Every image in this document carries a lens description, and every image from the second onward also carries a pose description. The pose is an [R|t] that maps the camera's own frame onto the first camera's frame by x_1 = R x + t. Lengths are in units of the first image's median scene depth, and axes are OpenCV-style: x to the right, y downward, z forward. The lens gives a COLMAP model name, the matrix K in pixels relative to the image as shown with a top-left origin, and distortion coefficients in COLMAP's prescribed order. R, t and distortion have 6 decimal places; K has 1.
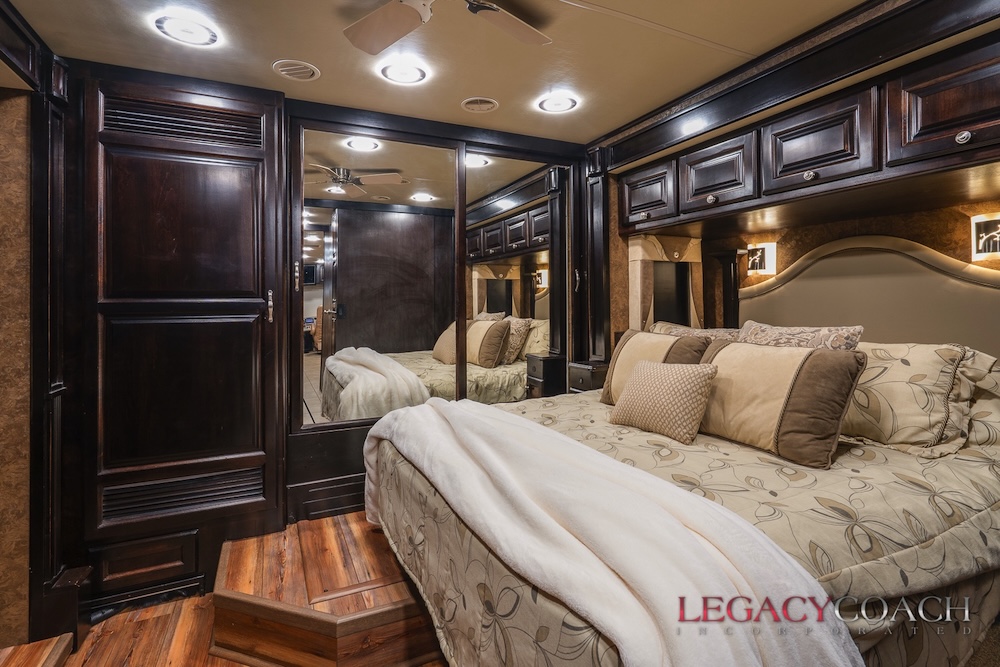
lens RADIAL K [[461.5, 0, 475.5], [0, 461.5, 298.4], [0, 0, 1]] dist [-0.002861, 0.001973]
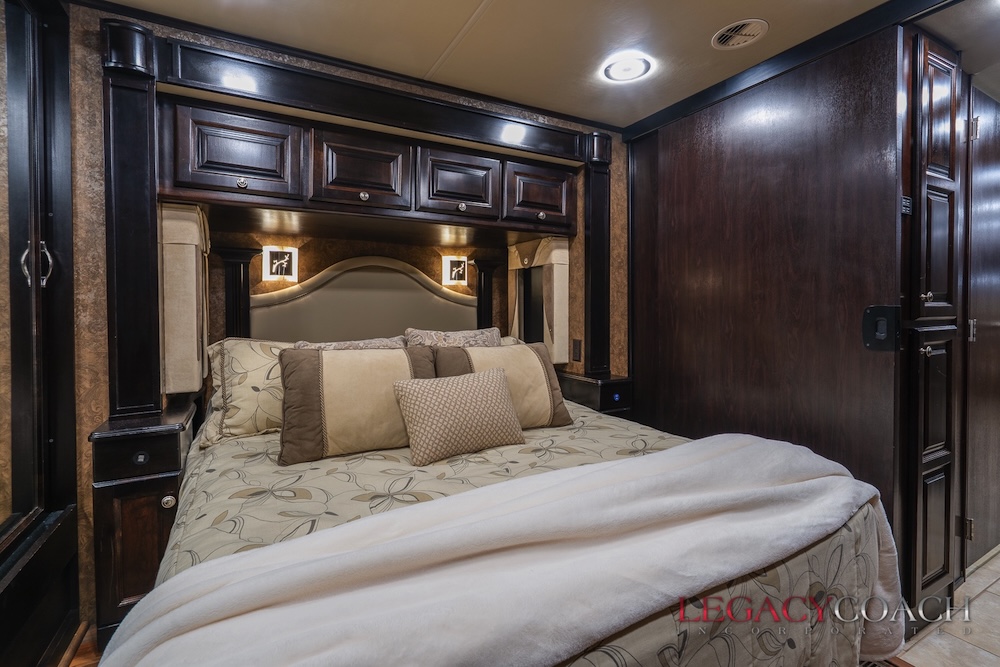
lens RADIAL K [[452.6, 0, 498.7], [0, 452.6, 314.2], [0, 0, 1]] dist [-0.020740, -0.000178]
pose [[-0.097895, 0.000357, 0.995197, -0.322898], [-0.004193, 0.999991, -0.000771, 0.014327], [-0.995188, -0.004249, -0.097893, 0.671689]]
